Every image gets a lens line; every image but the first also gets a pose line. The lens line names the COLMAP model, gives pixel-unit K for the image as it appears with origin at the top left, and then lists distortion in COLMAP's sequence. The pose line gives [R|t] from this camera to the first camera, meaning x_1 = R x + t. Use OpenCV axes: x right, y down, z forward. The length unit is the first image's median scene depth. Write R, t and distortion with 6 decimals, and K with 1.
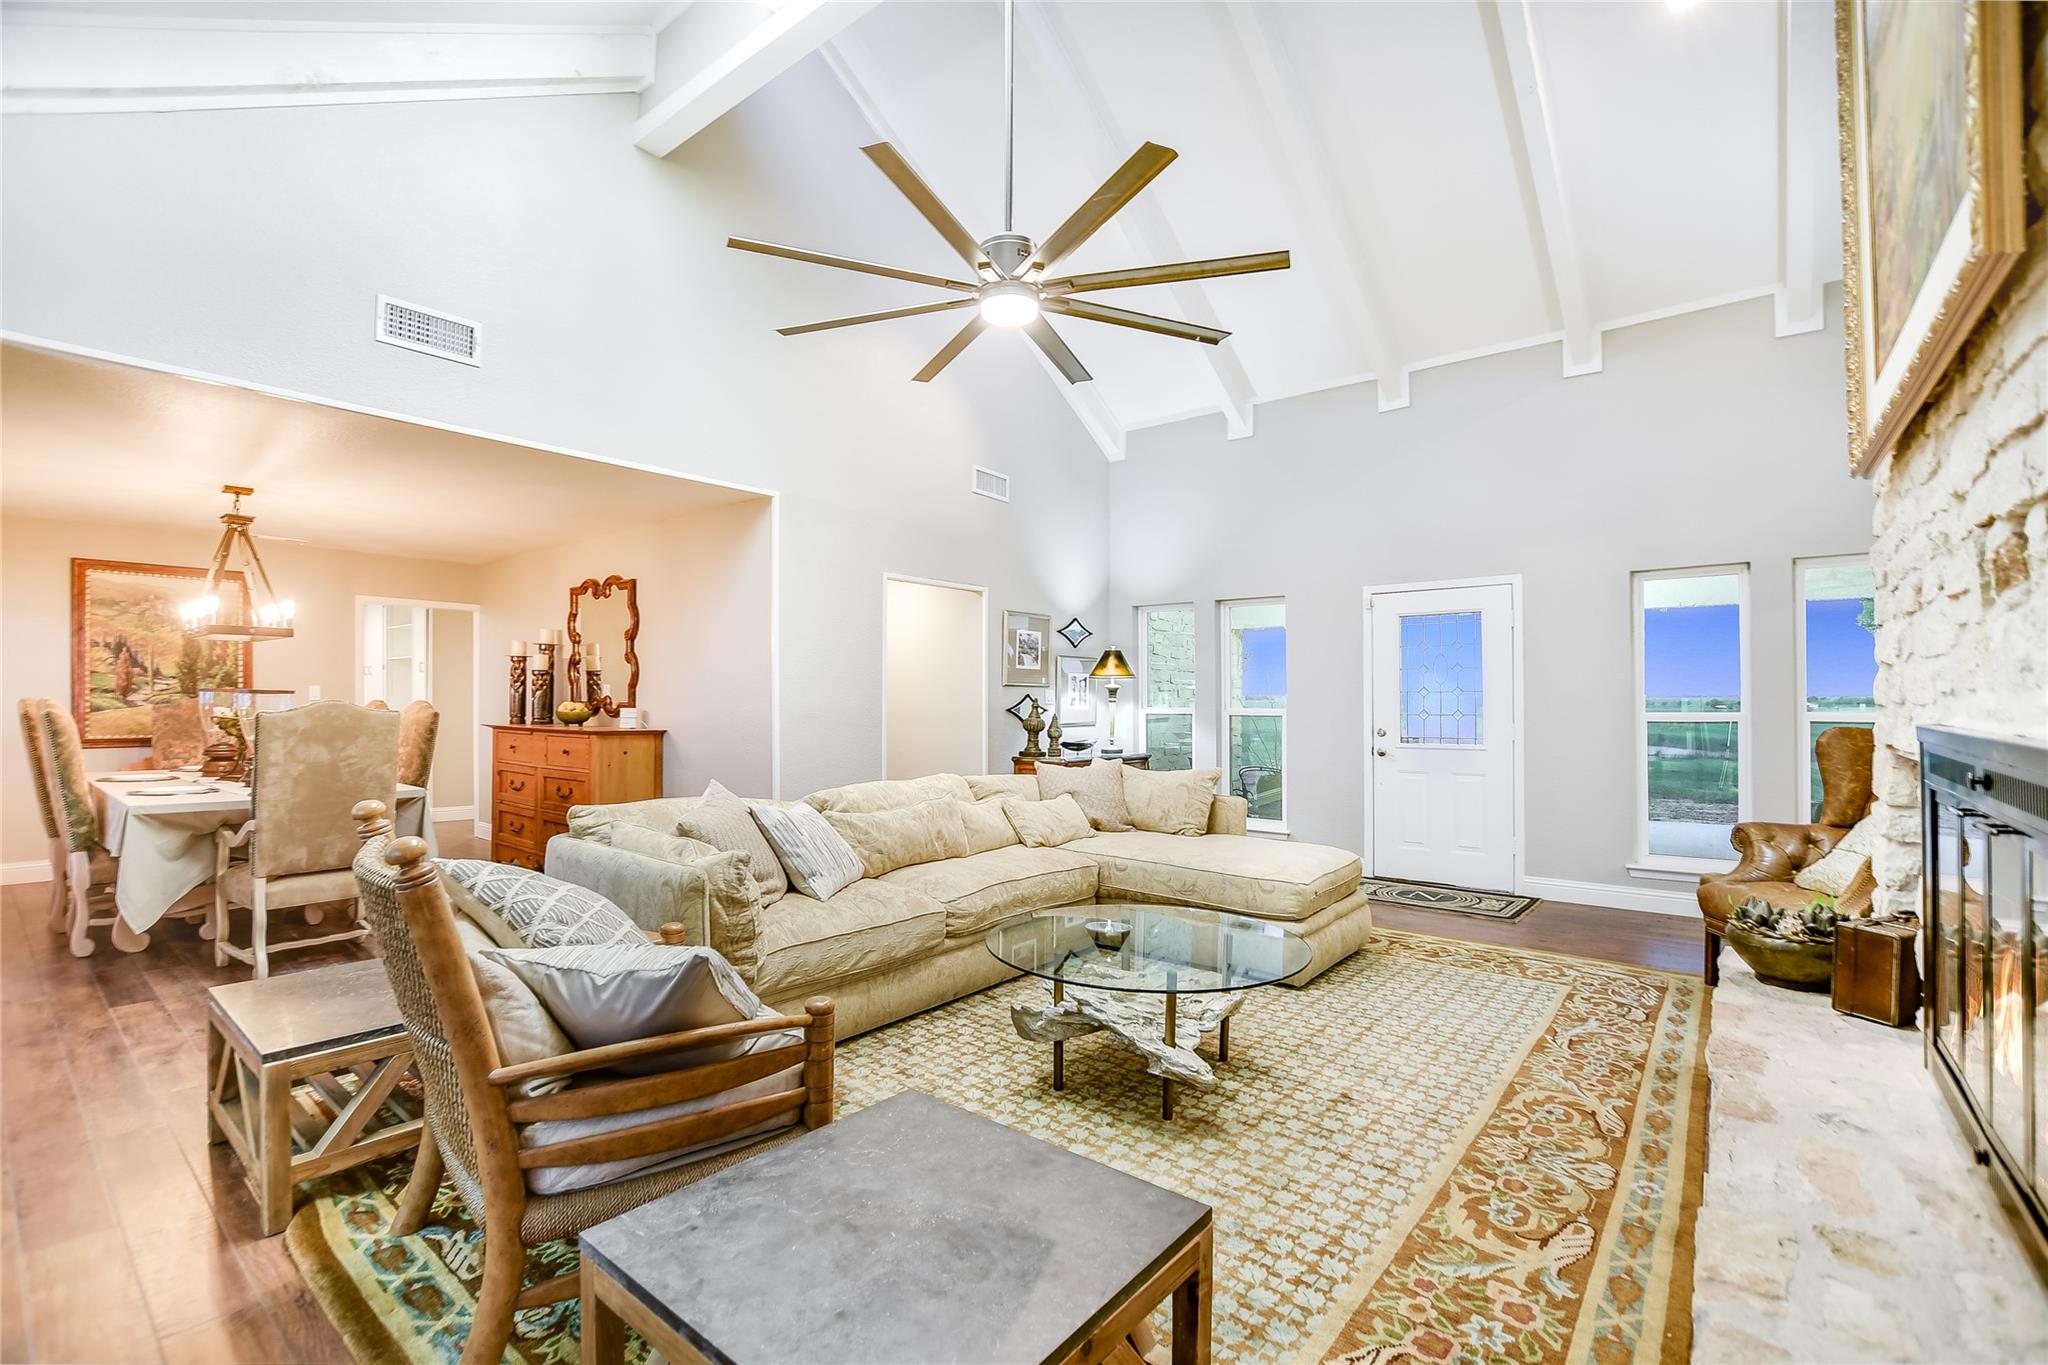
lens RADIAL K [[916.5, 0, 1024.1], [0, 916.5, 686.7], [0, 0, 1]] dist [-0.018694, 0.003472]
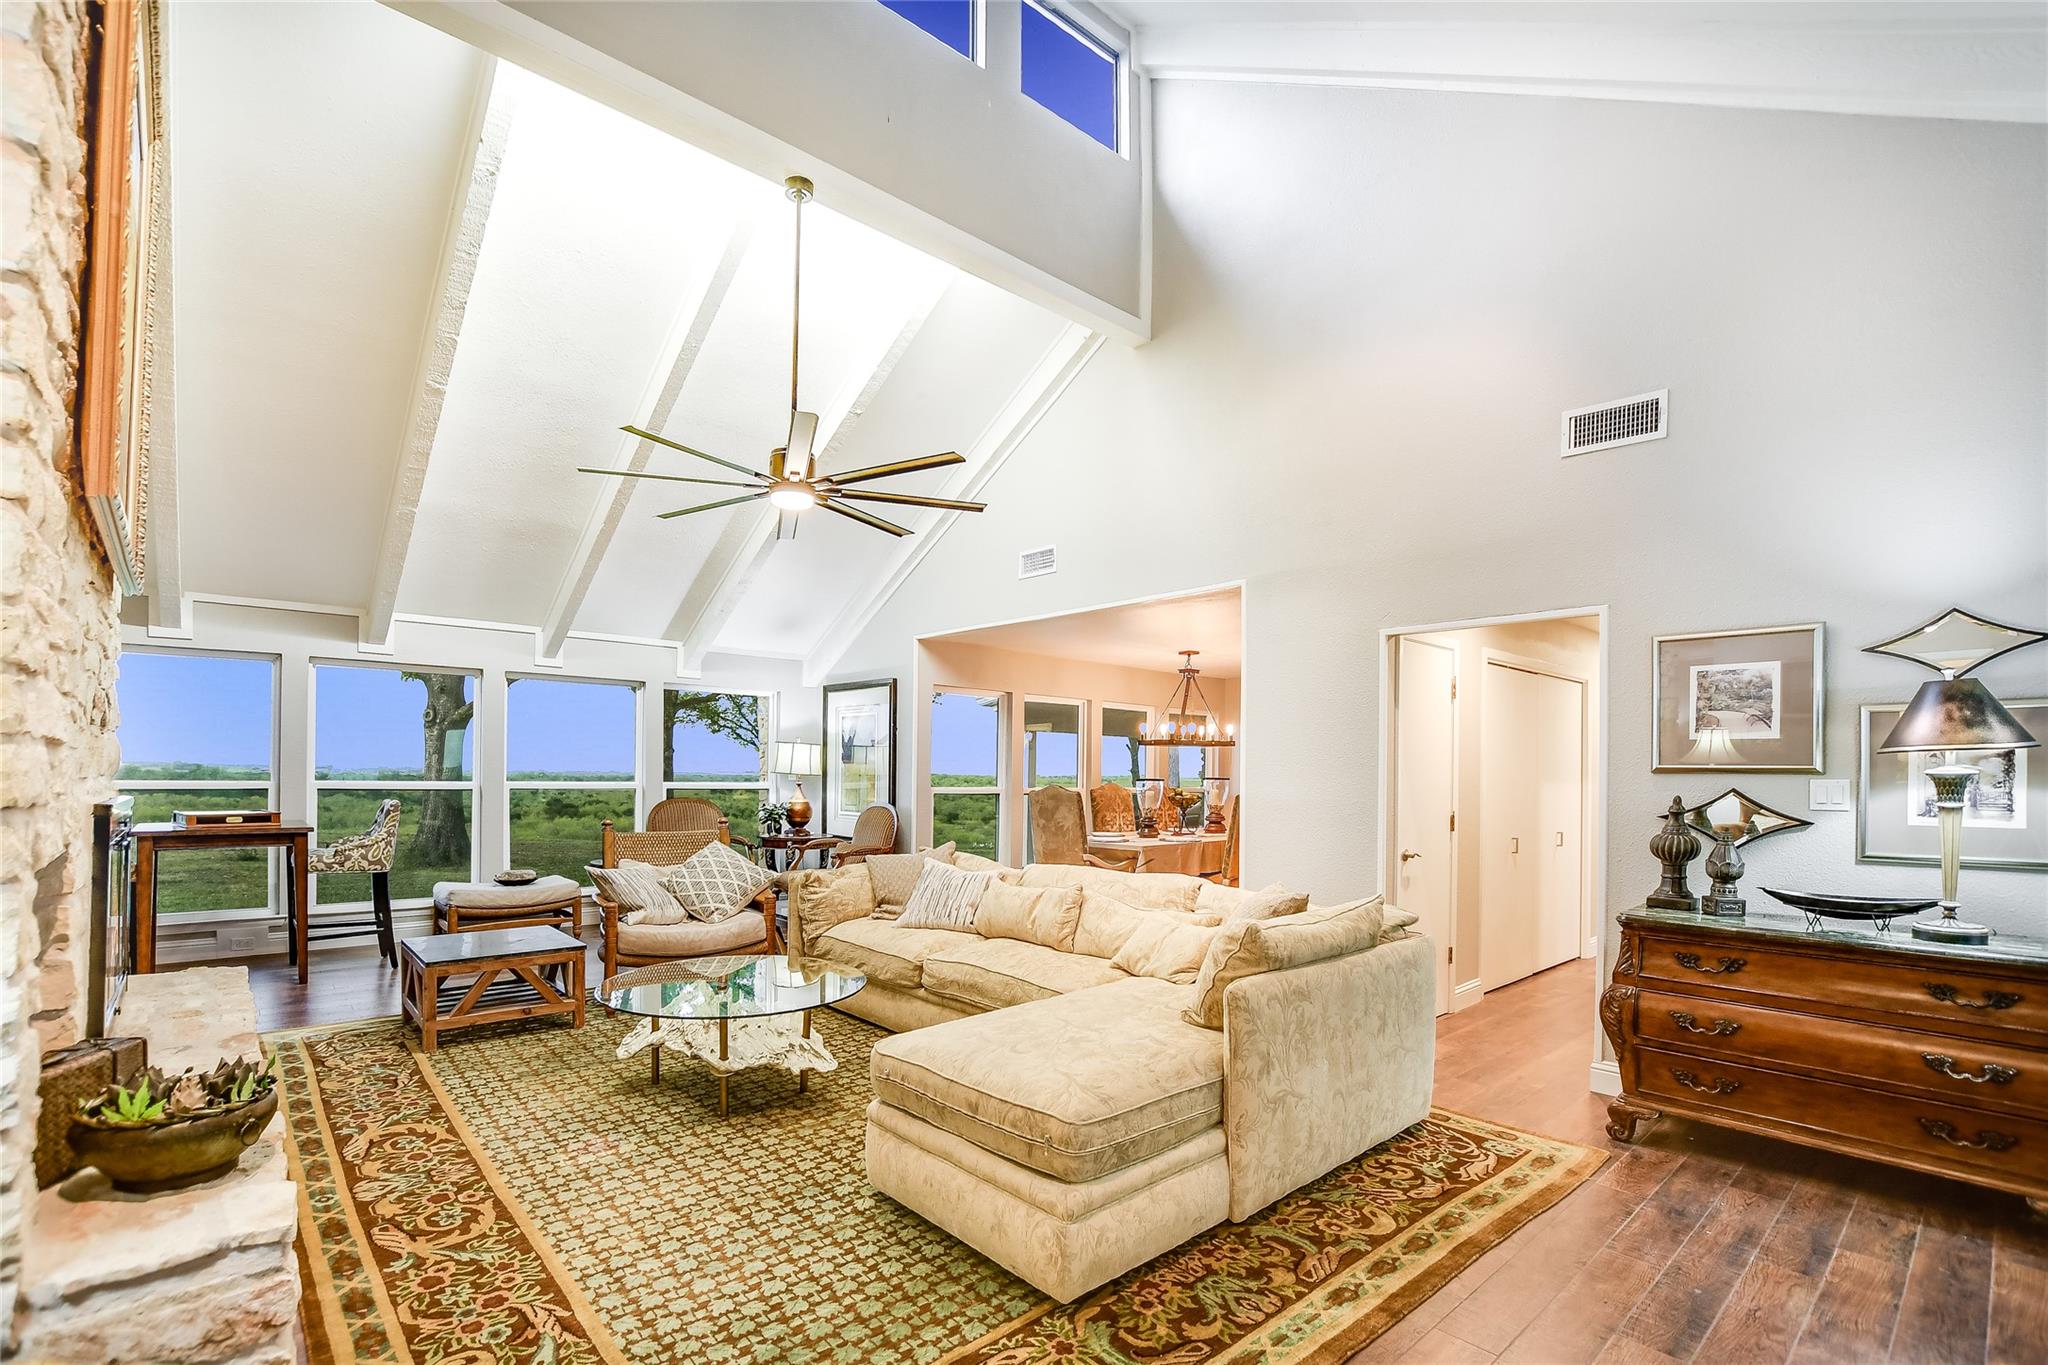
lens RADIAL K [[916.5, 0, 996.3], [0, 916.5, 772.7], [0, 0, 1]] dist [-0.018694, 0.003472]
pose [[-0.179942, -0.003345, -0.983671, 1.083927], [-0.000749, 0.999994, -0.003264, 0.000260], [0.983677, 0.000150, -0.179944, 1.326953]]
